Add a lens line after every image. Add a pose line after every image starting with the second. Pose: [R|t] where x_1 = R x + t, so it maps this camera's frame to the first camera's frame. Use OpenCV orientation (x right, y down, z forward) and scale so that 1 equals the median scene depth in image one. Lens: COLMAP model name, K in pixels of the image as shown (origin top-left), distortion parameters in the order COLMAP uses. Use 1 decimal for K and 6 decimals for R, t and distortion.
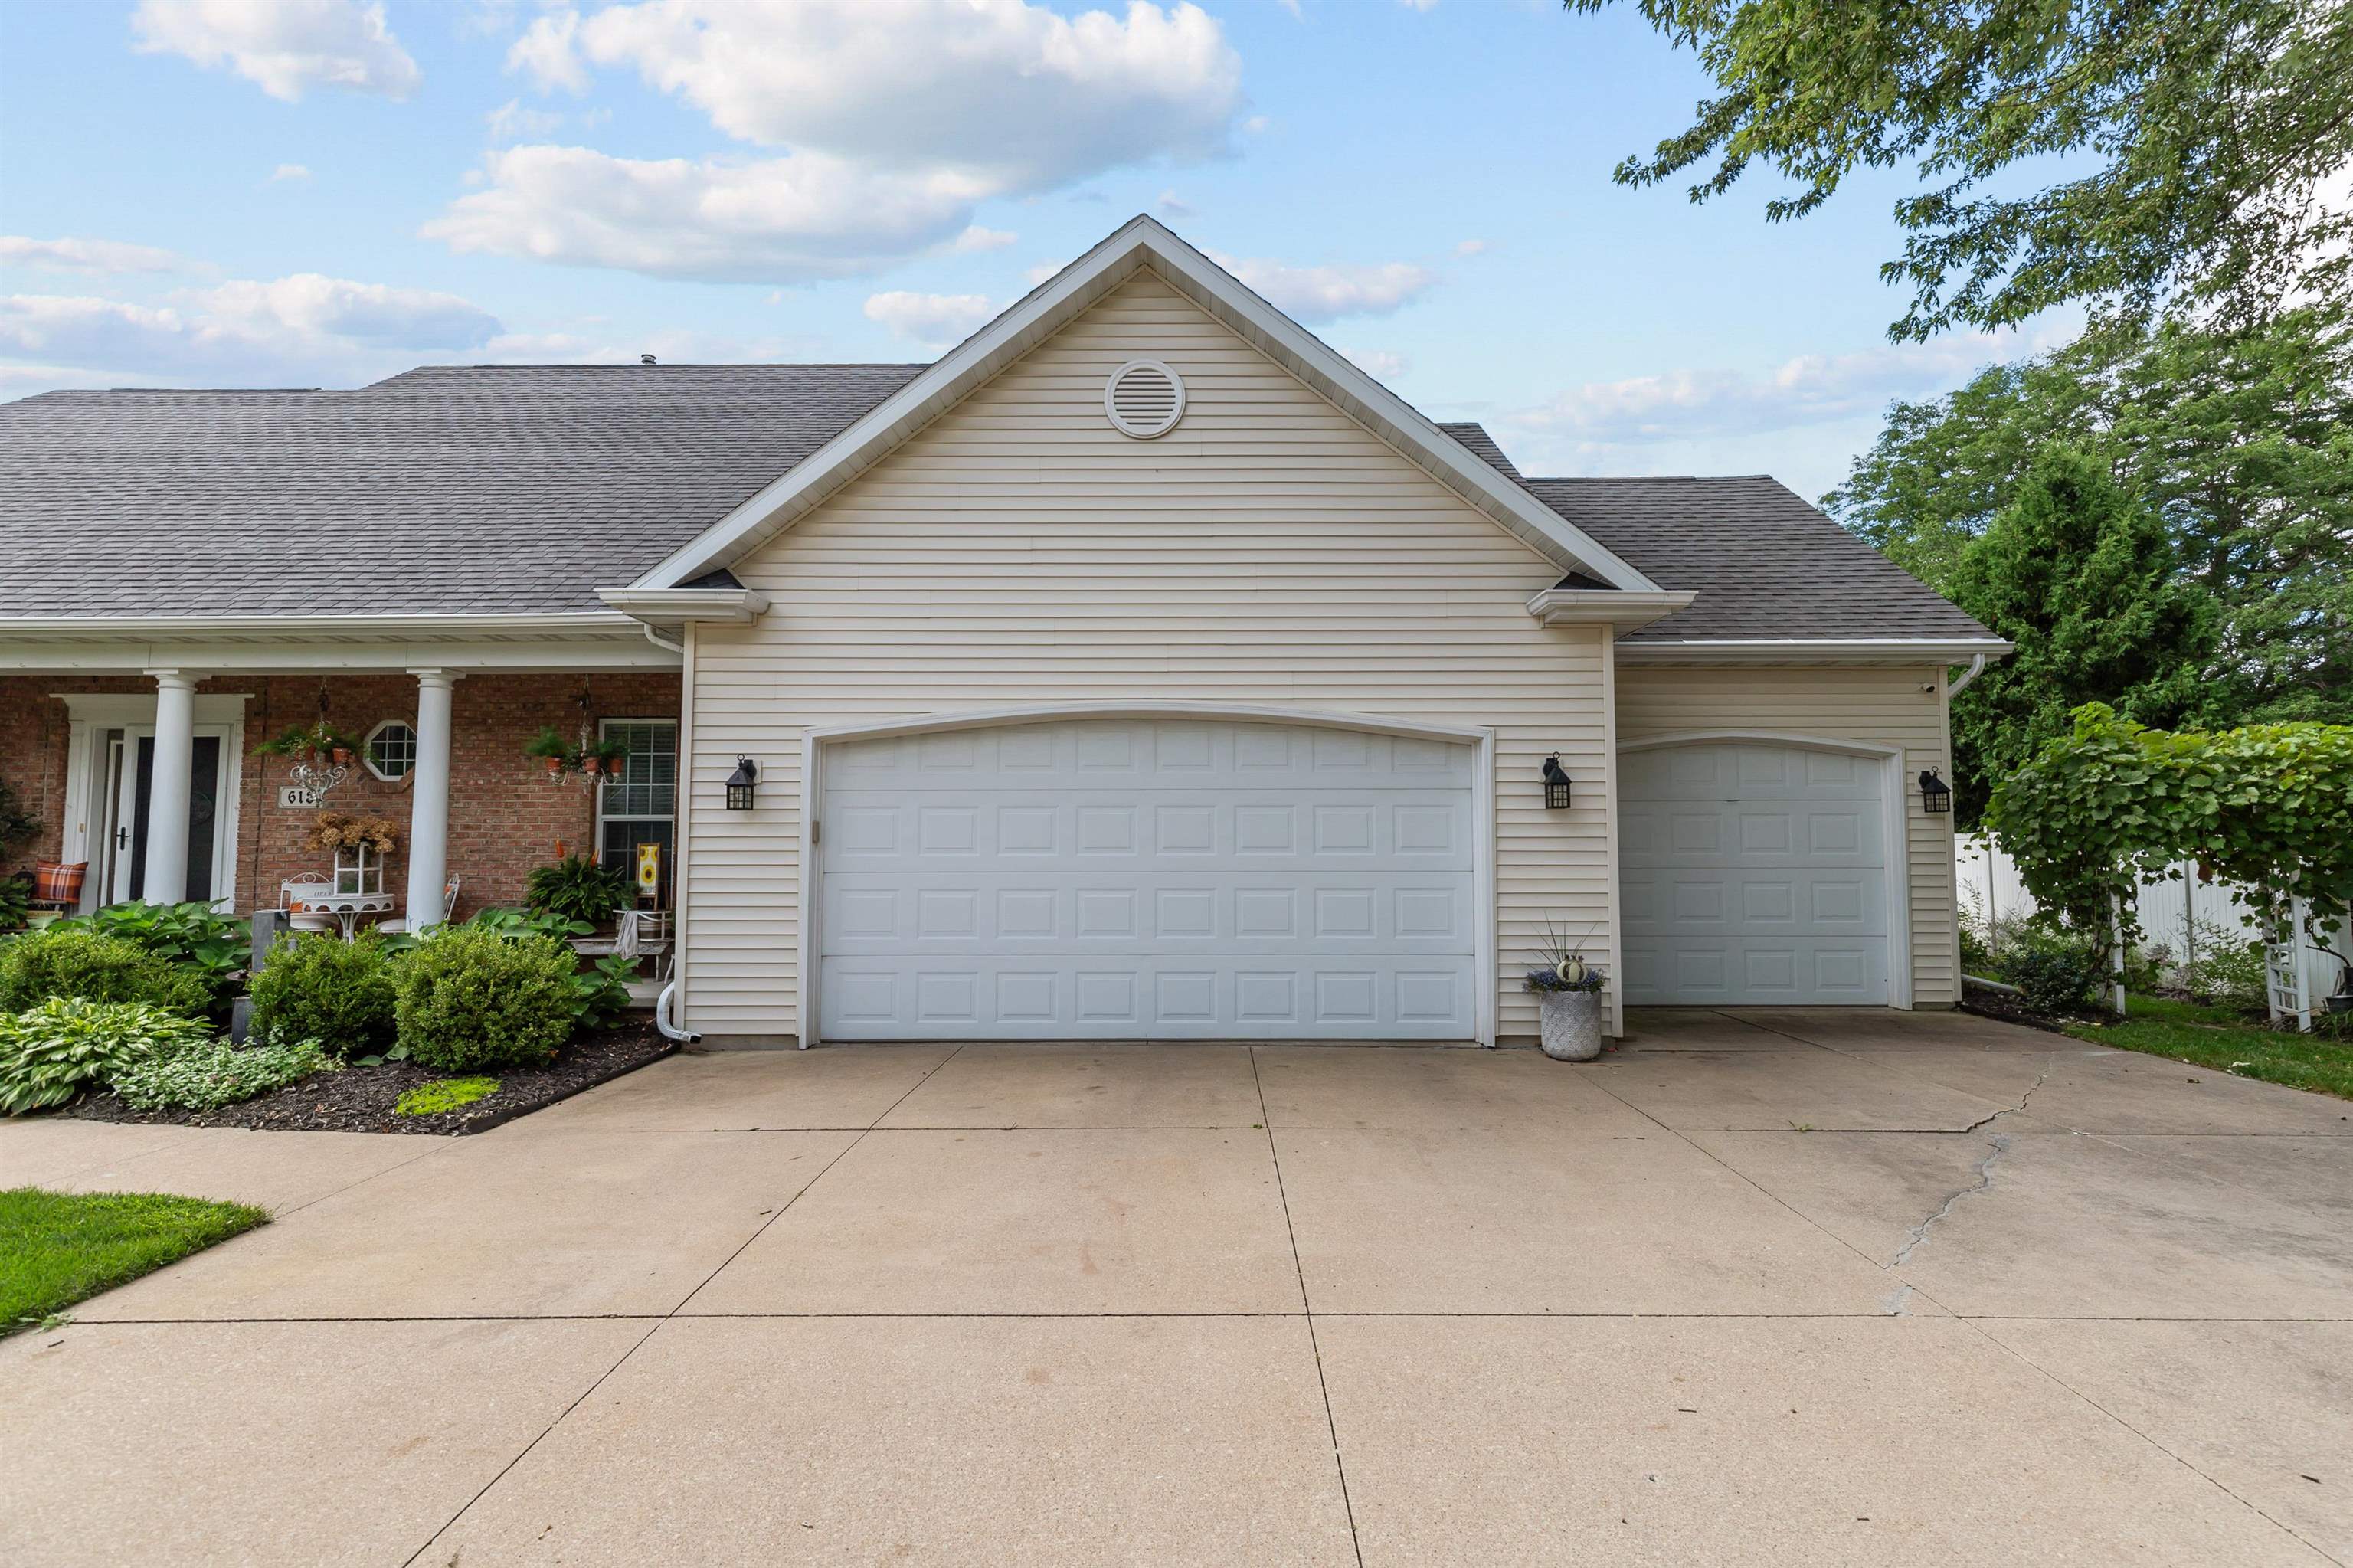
lens RADIAL K [[1065.9, 0, 1185.0], [0, 1065.9, 789.6], [0, 0, 1]] dist [0.001517, 0.000120]
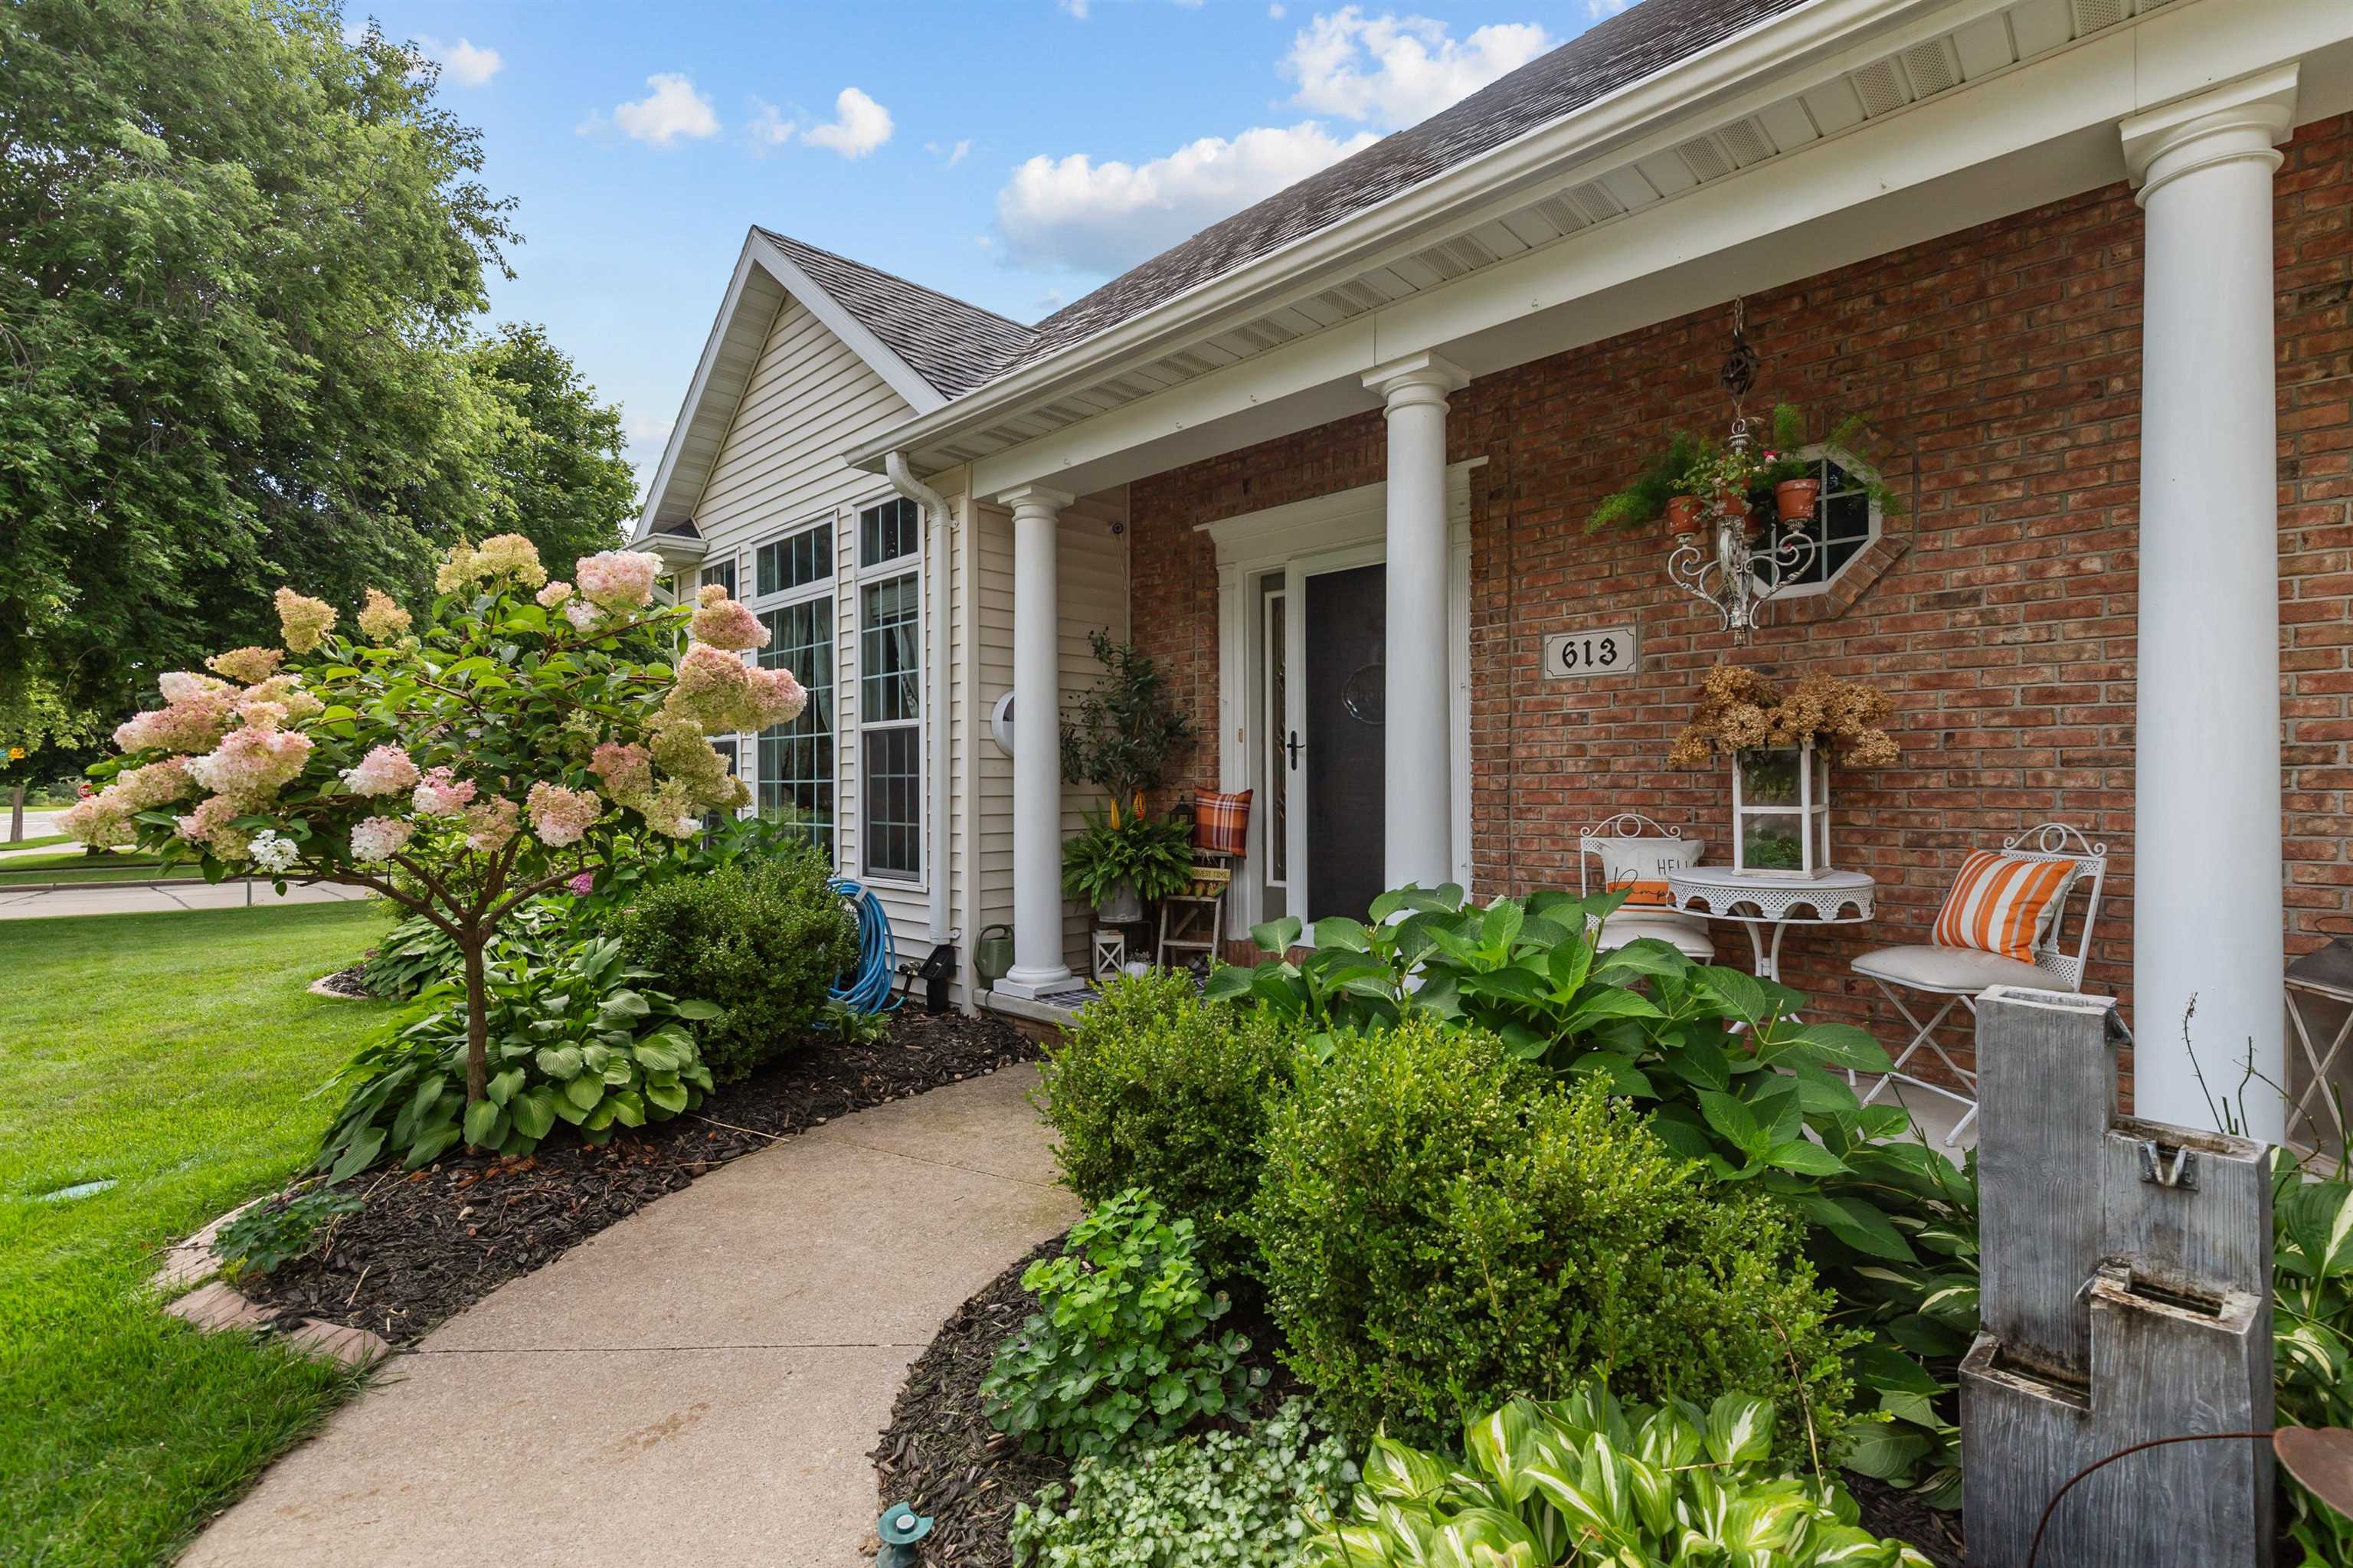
lens RADIAL K [[1065.9, 0, 1175.6], [0, 1065.9, 777.3], [0, 0, 1]] dist [0.001517, 0.000120]
pose [[0.711221, -0.005748, -0.702945, -0.627208], [0.050200, 0.997829, 0.042632, 0.032372], [0.701174, -0.065608, 0.709965, 0.533247]]
